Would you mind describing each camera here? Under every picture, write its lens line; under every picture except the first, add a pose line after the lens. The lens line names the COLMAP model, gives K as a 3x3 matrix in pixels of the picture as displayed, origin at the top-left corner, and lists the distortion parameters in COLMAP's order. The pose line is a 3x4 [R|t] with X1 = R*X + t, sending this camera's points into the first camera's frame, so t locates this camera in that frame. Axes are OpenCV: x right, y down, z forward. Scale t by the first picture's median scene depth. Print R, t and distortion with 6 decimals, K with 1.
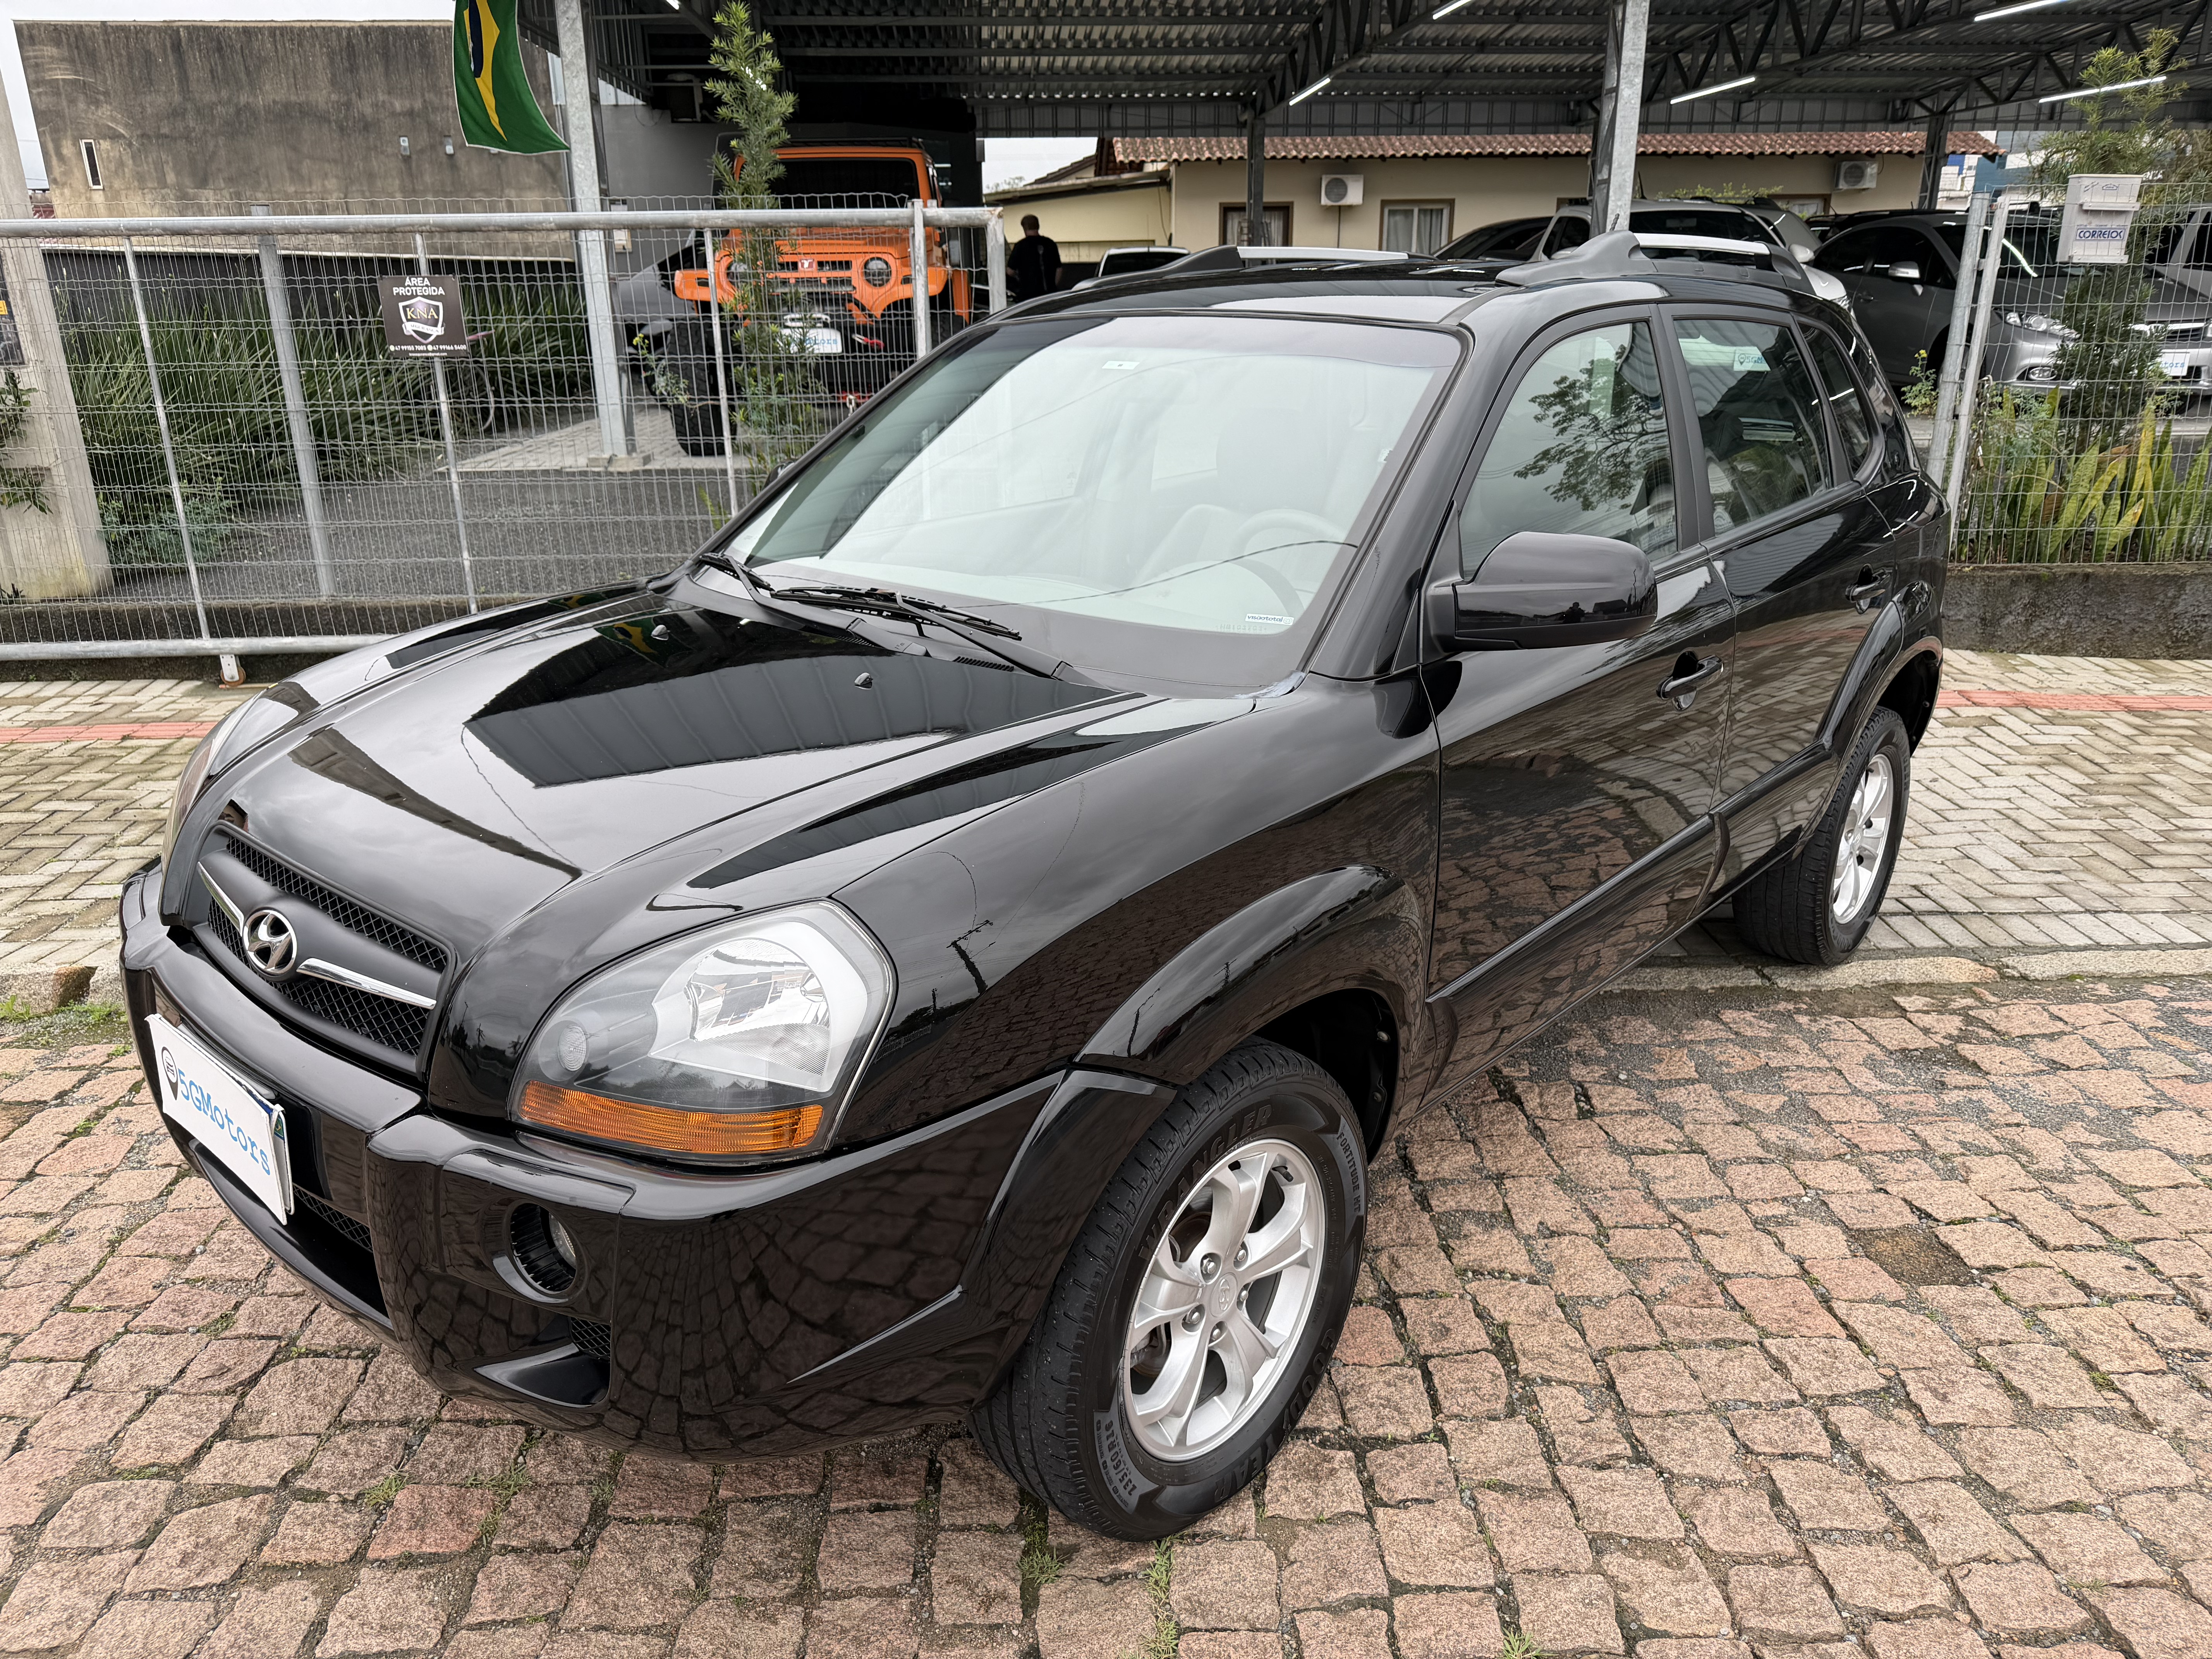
lens RADIAL K [[1542.2, 0, 1104.7], [0, 1542.2, 832.7], [0, 0, 1]] dist [-0.000766, -0.006660]
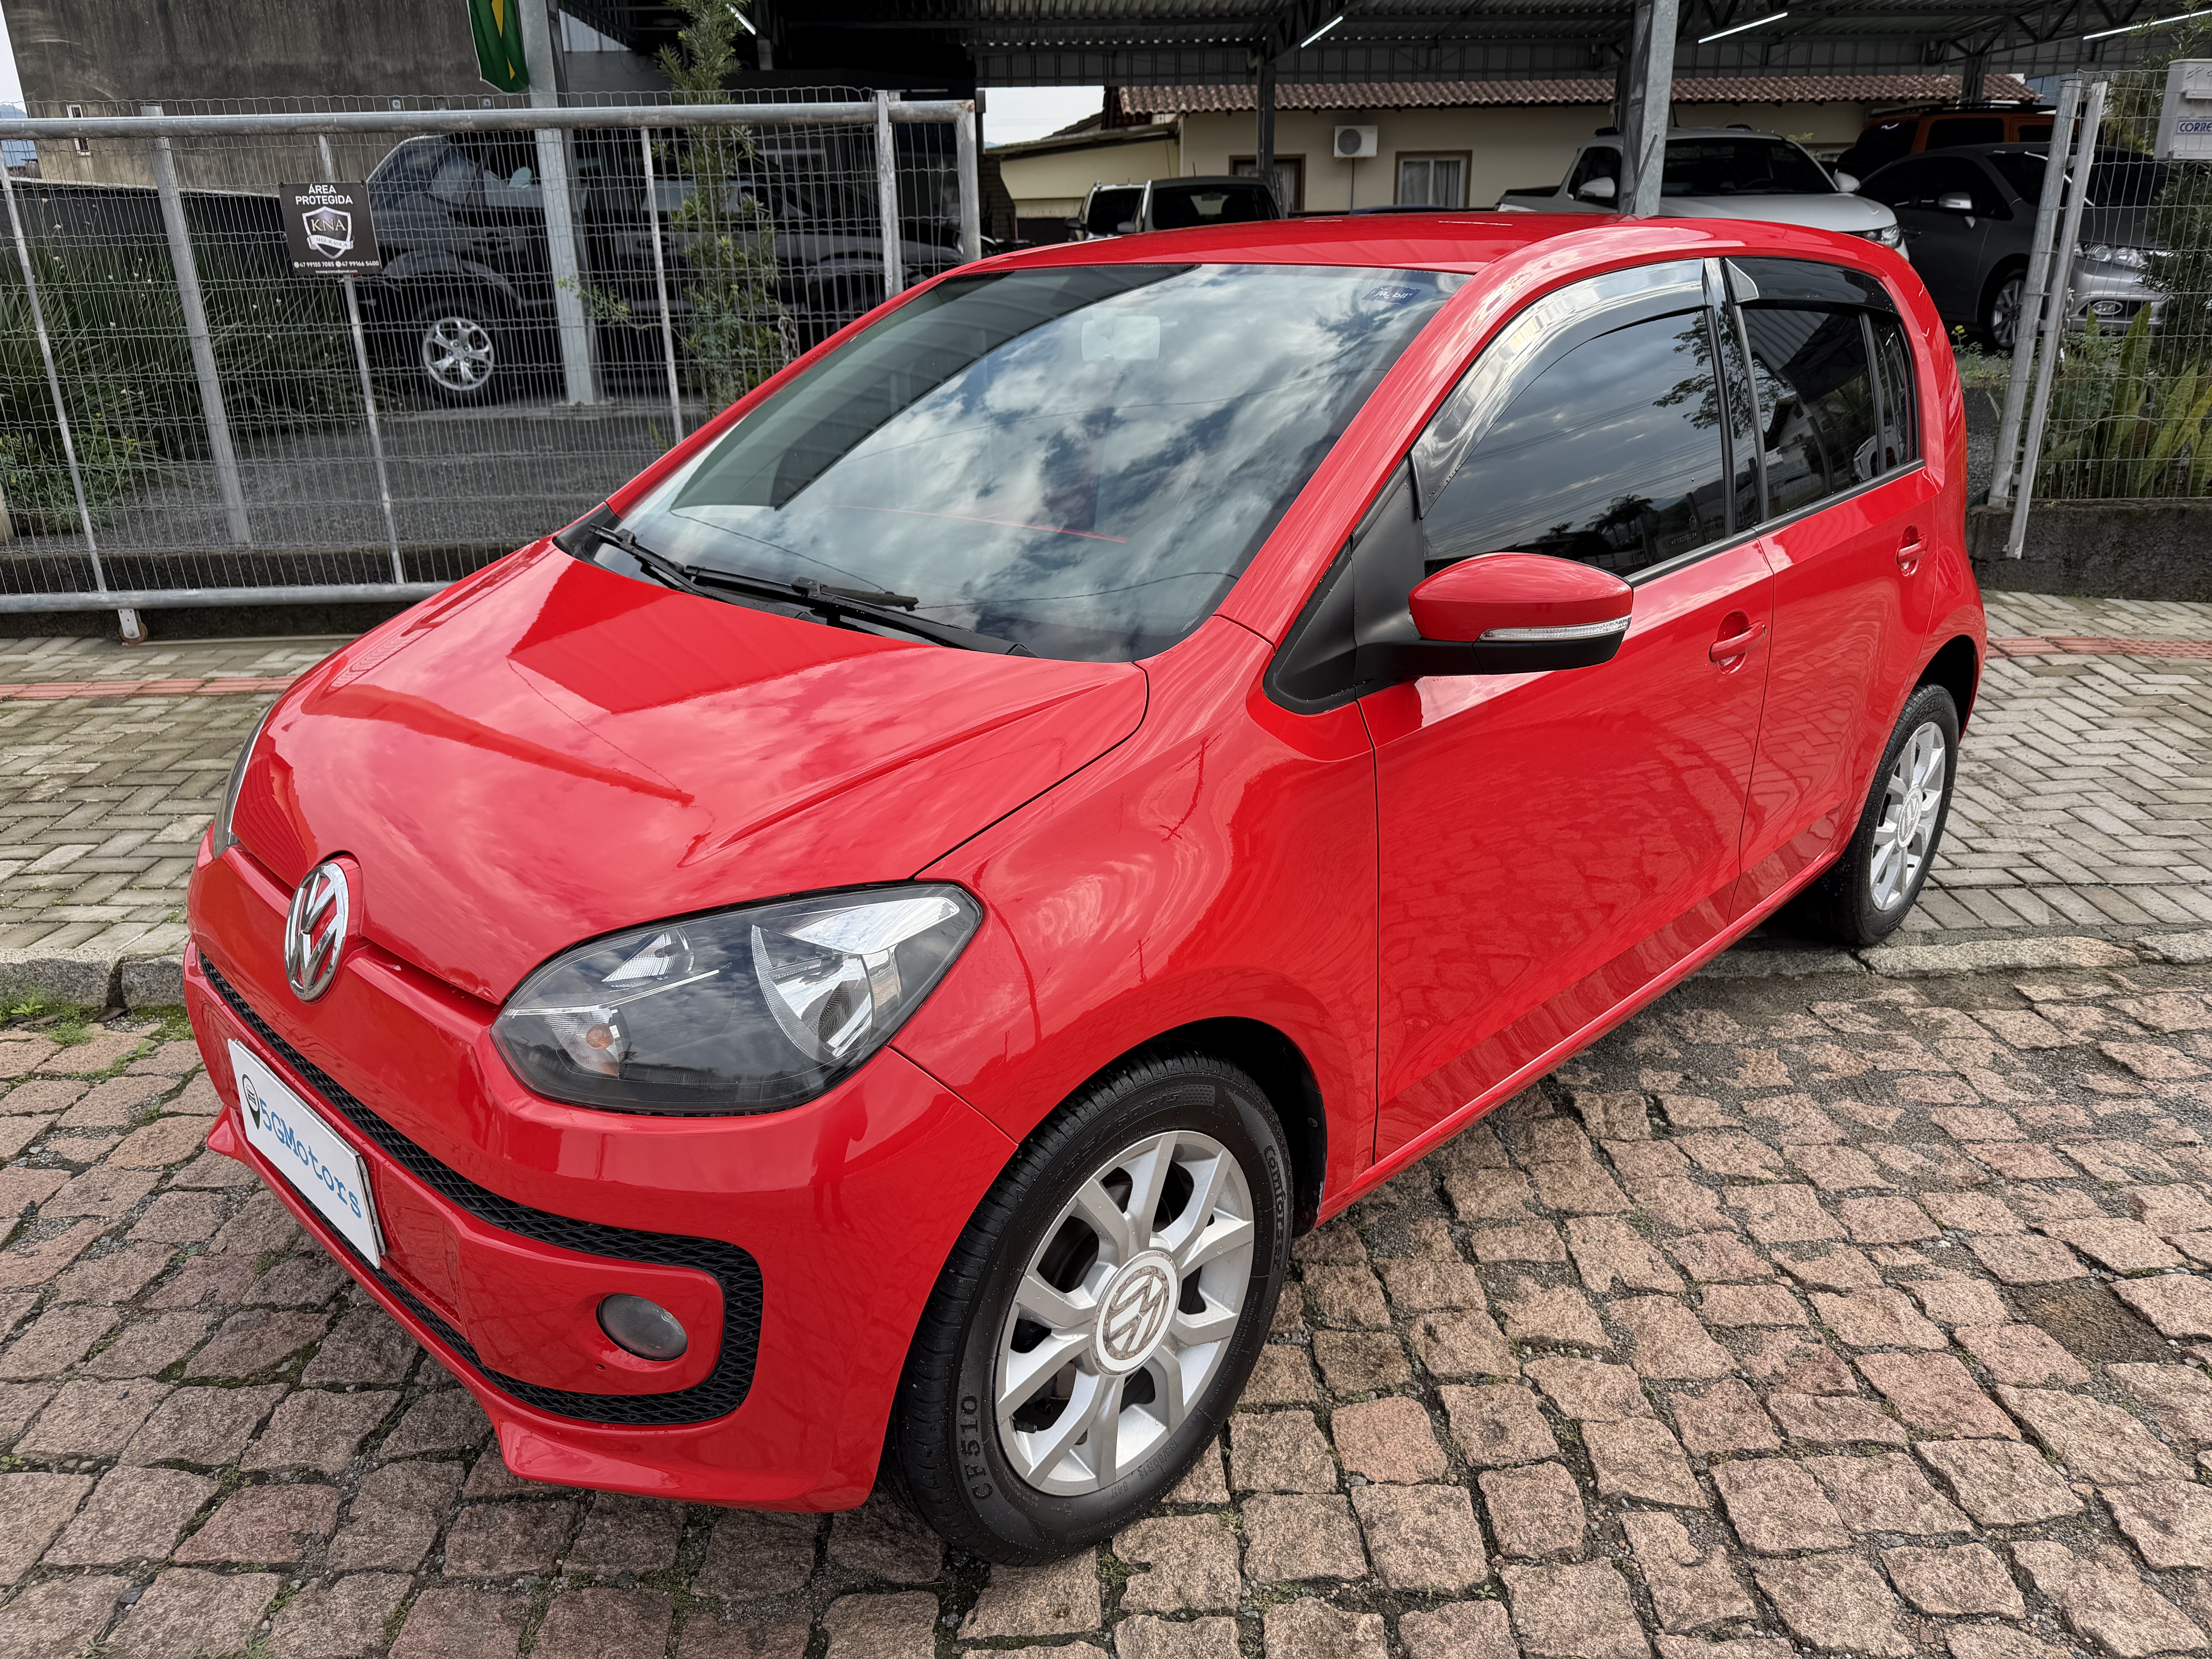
lens RADIAL K [[1546.5, 0, 1106.0], [0, 1546.5, 829.5], [0, 0, 1]] dist [-0.001196, -0.006743]
pose [[0.999954, -0.004847, -0.008218, 0.026326], [0.004963, 0.999888, 0.014125, 0.009063], [0.008148, -0.014166, 0.999866, 0.189338]]
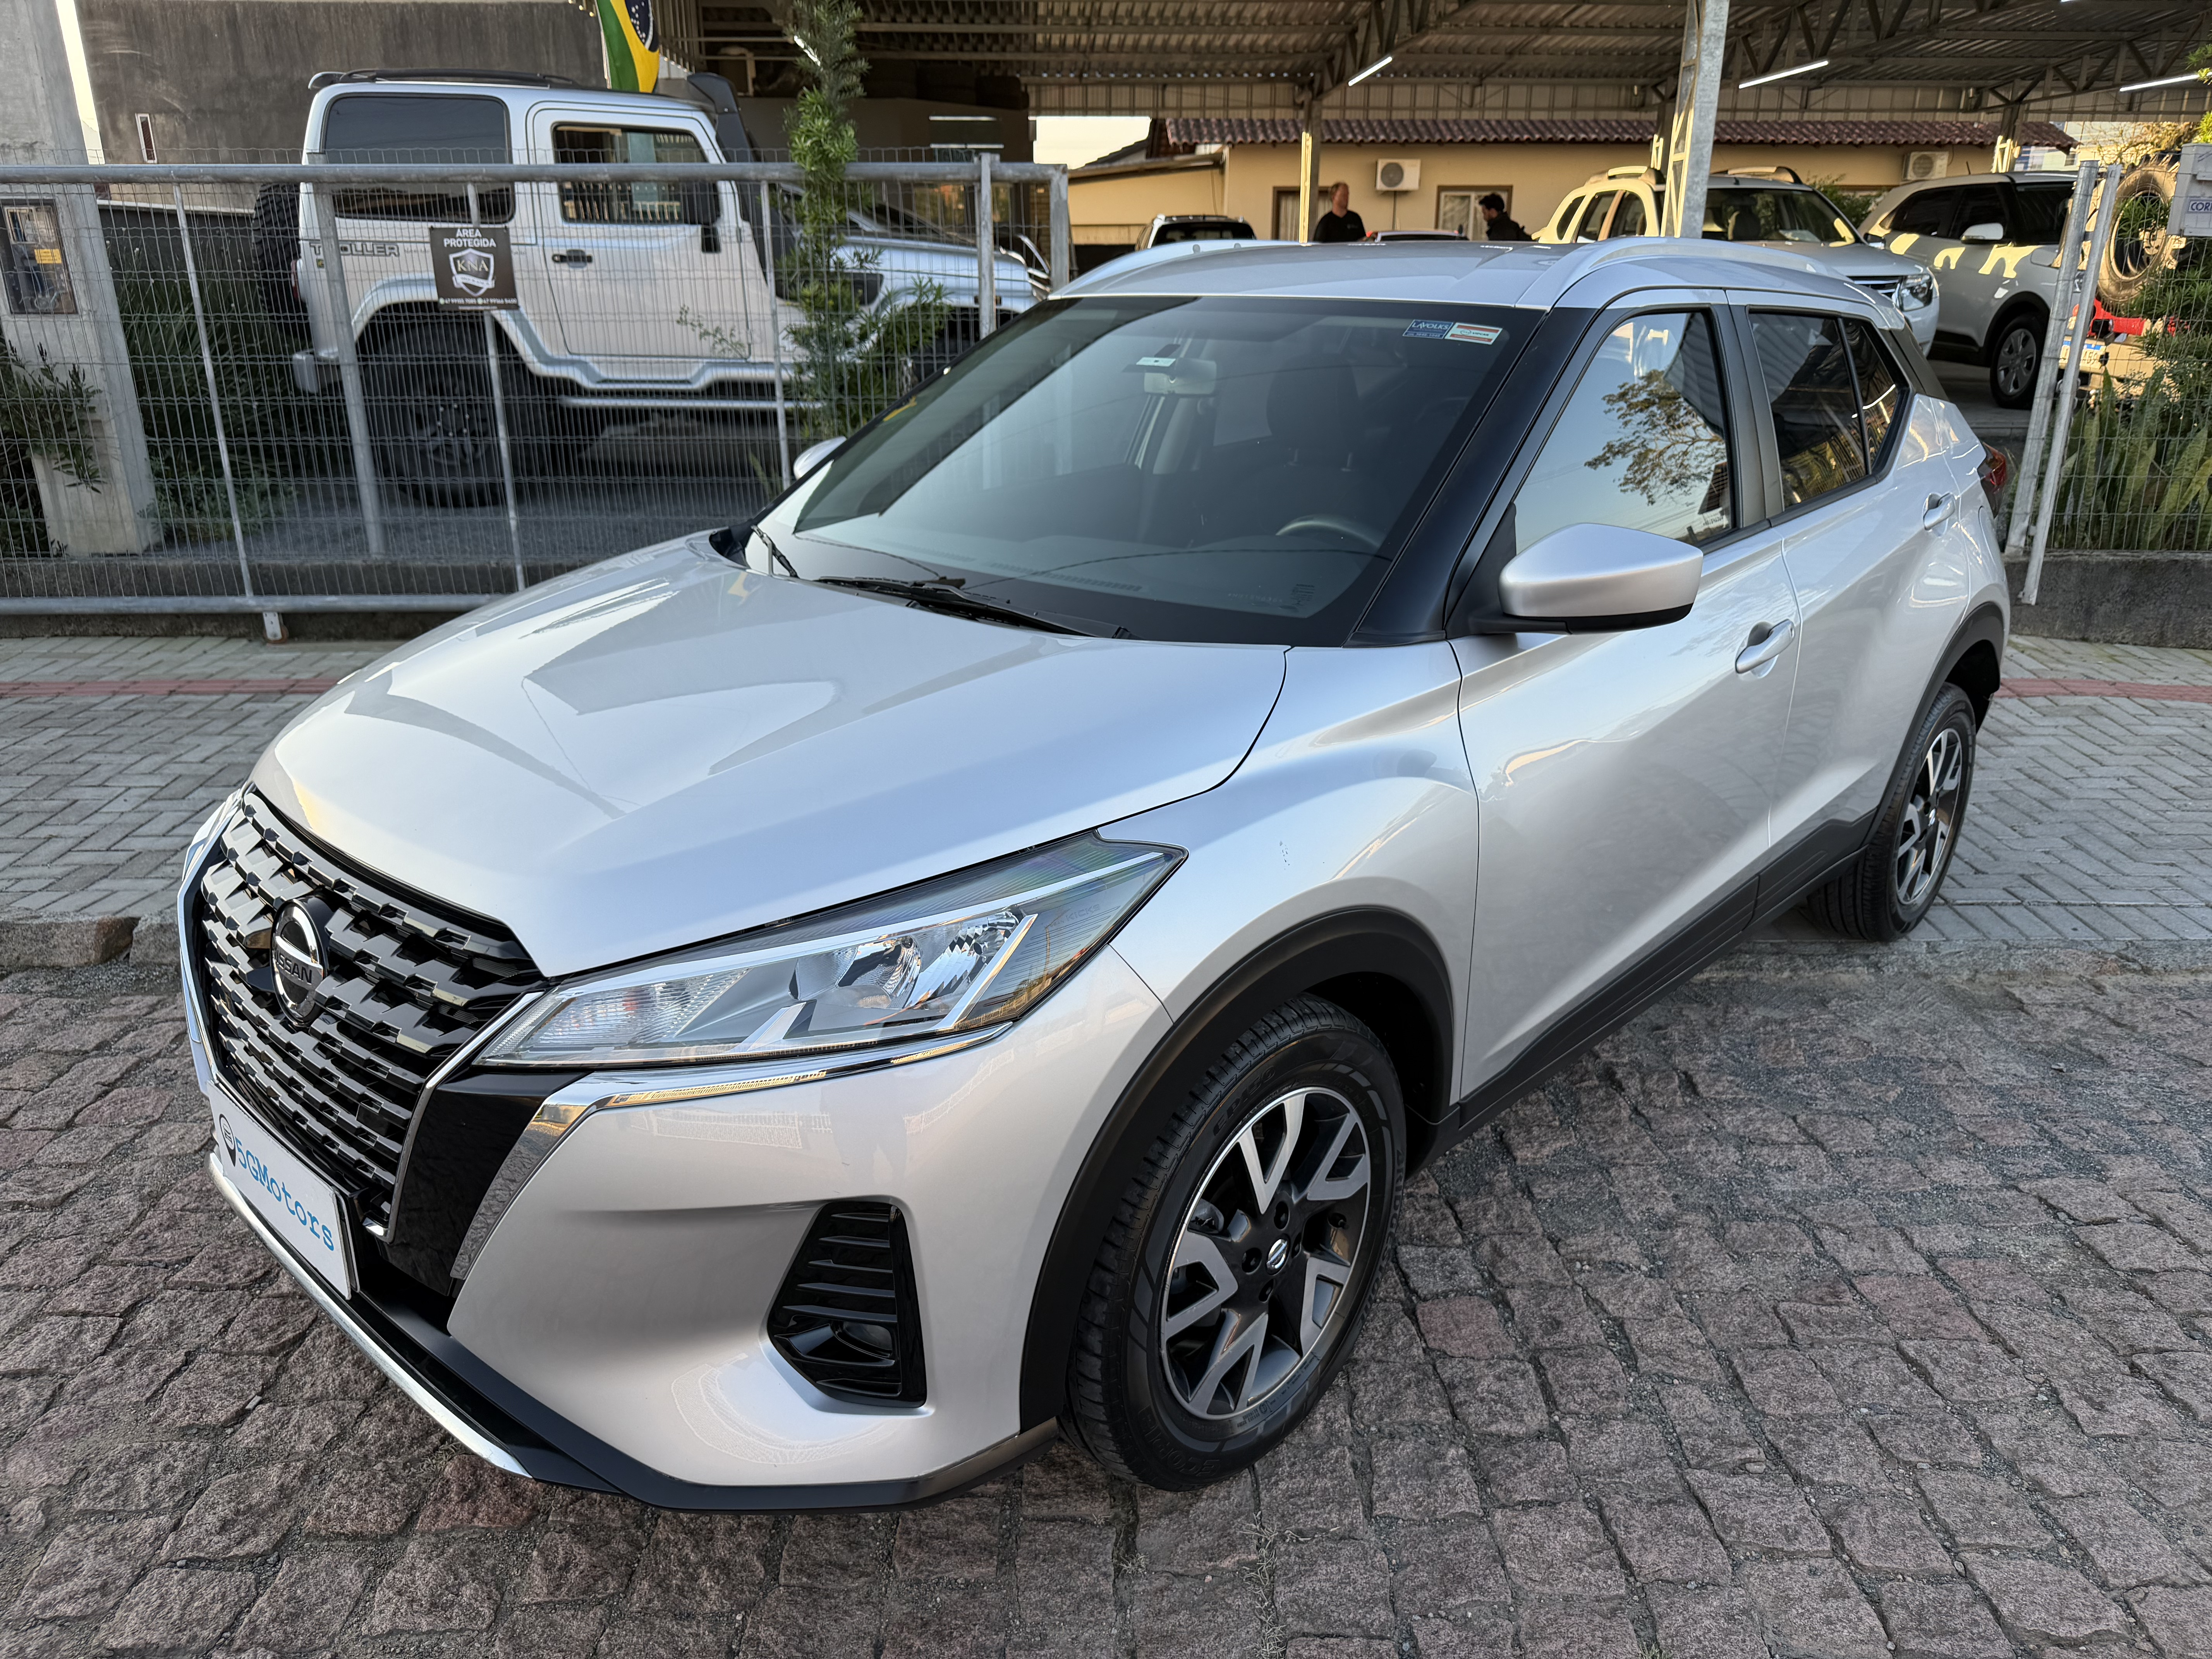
lens RADIAL K [[1555.2, 0, 1104.8], [0, 1555.2, 830.8], [0, 0, 1]] dist [-0.009582, -0.001020]
pose [[0.999570, 0.019573, -0.021856, -0.031248], [-0.019515, 0.999805, 0.002868, 0.022125], [0.021908, -0.002441, 0.999757, 0.043705]]
